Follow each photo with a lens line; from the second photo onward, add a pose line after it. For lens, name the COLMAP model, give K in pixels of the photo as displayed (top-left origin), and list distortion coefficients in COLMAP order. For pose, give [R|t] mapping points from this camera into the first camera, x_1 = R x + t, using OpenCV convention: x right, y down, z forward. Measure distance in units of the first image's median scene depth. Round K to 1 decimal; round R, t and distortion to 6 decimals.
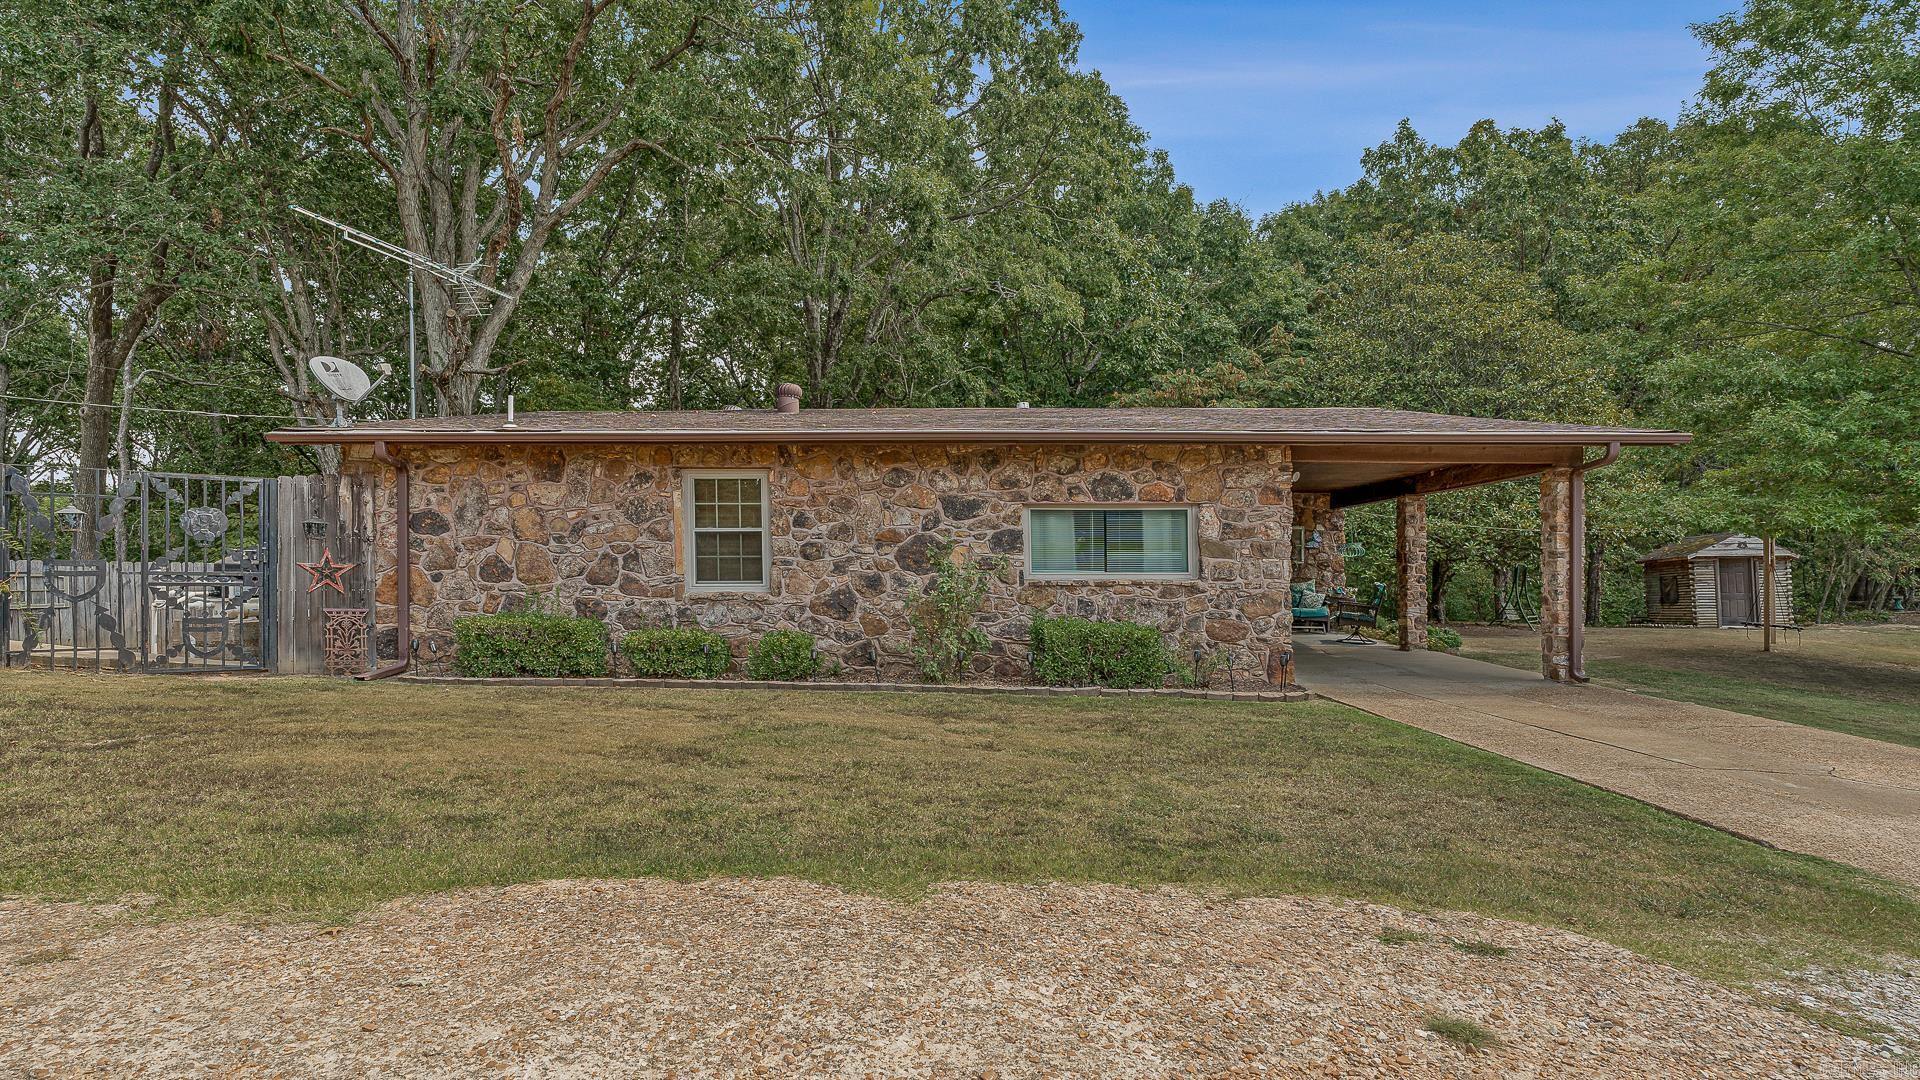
lens RADIAL K [[877.3, 0, 958.9], [0, 877.3, 554.8], [0, 0, 1]] dist [0.001241, 0.000049]
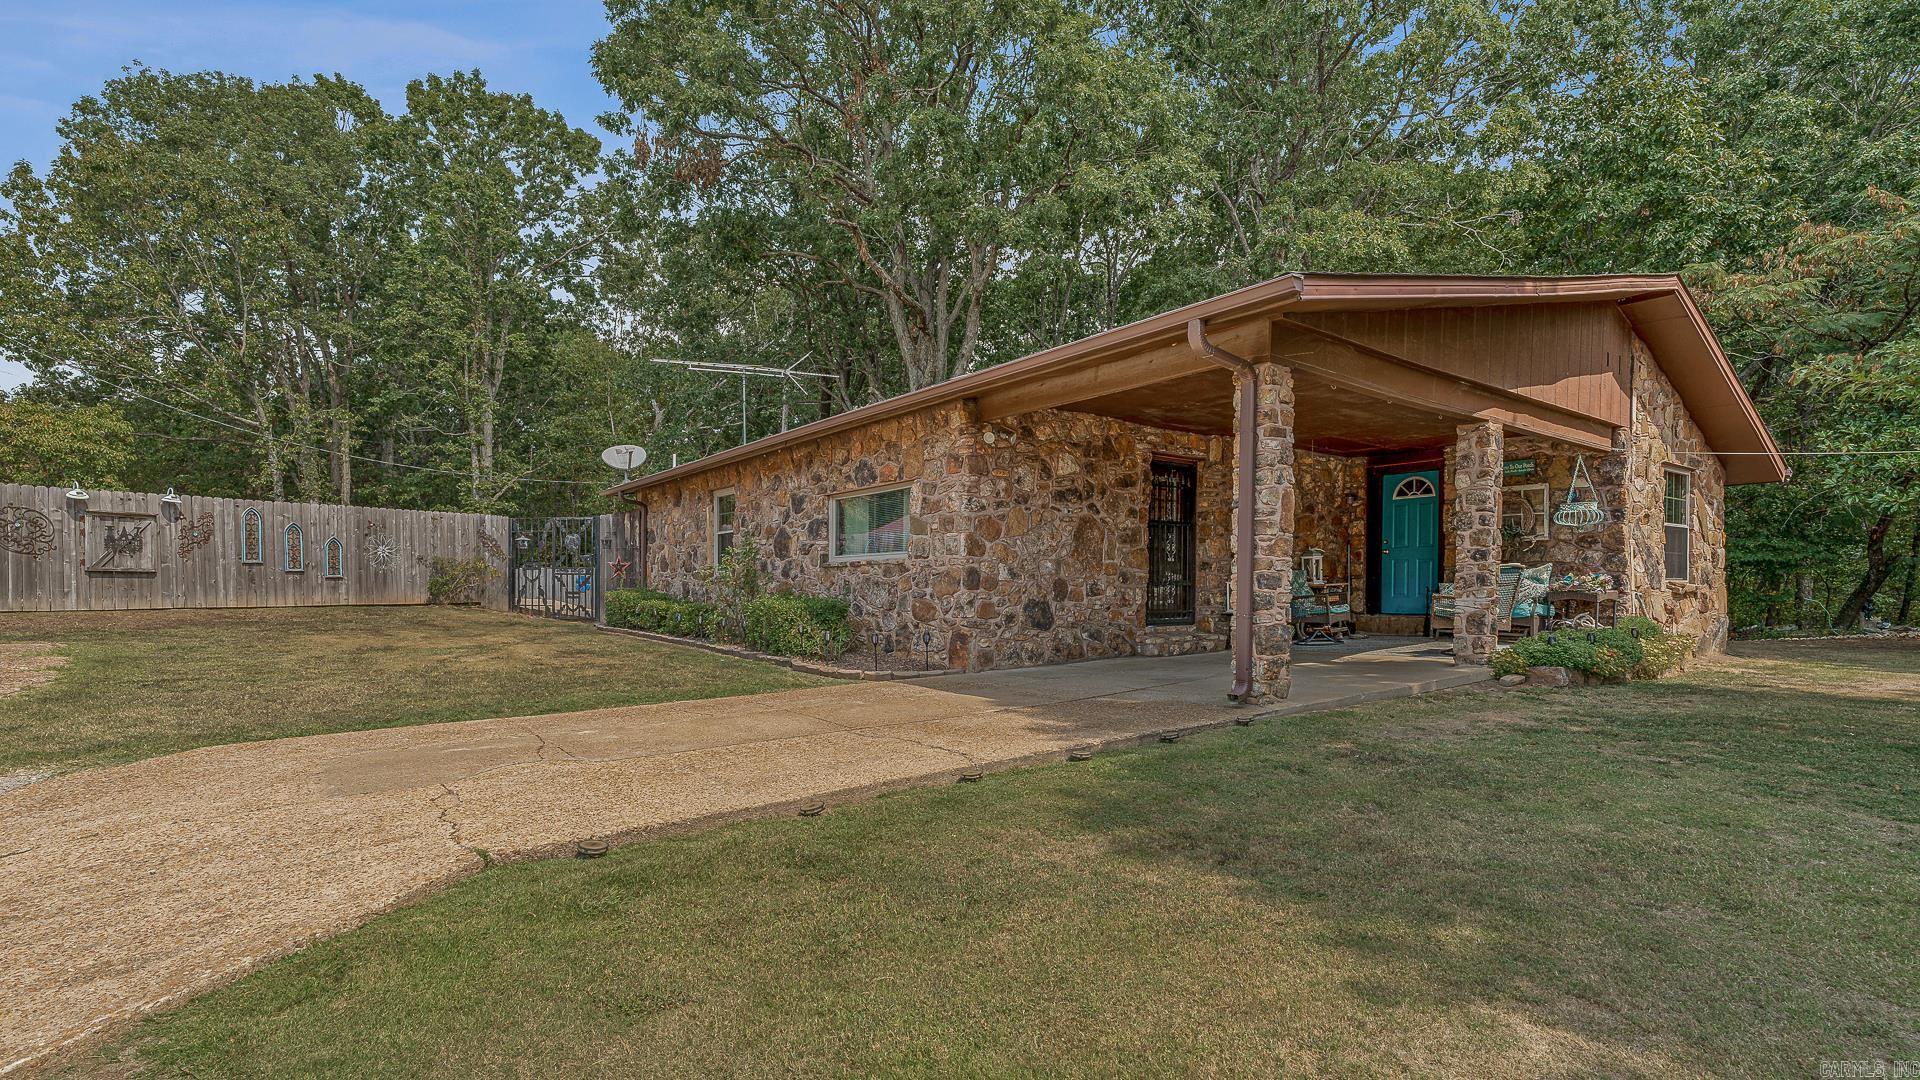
lens RADIAL K [[877.3, 0, 960.1], [0, 877.3, 543.6], [0, 0, 1]] dist [0.001241, 0.000049]
pose [[0.613938, -0.041478, -0.788264, 1.076150], [0.013416, 0.999023, -0.042119, 0.054232], [0.789240, 0.015283, 0.613895, 0.447817]]
